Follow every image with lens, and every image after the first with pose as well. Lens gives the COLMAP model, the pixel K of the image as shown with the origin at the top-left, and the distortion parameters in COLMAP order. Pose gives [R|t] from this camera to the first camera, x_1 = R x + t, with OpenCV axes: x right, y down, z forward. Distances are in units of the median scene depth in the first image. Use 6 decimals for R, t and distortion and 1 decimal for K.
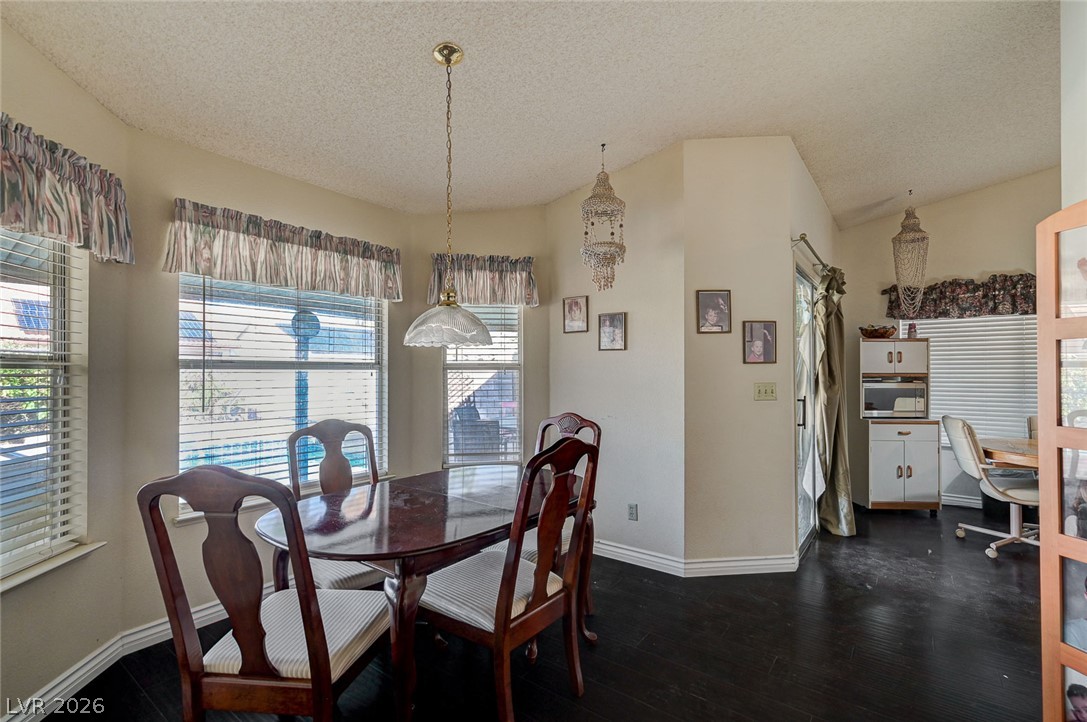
lens RADIAL K [[497.3, 0, 546.5], [0, 497.3, 371.1], [0, 0, 1]] dist [0.002296, 0.000481]
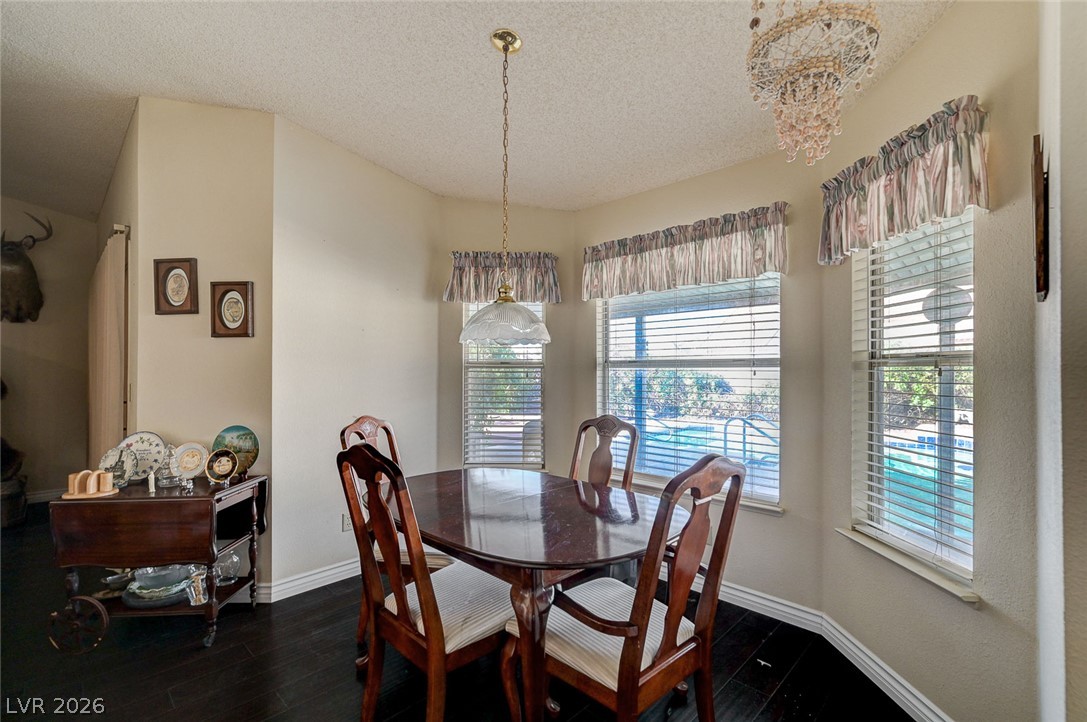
lens RADIAL K [[497.3, 0, 546.5], [0, 497.3, 371.1], [0, 0, 1]] dist [0.002296, 0.000481]
pose [[-0.122804, 0.003490, -0.992425, 0.574525], [0.016780, 0.999858, 0.001440, -0.005276], [0.992289, -0.016476, -0.122845, 0.921555]]
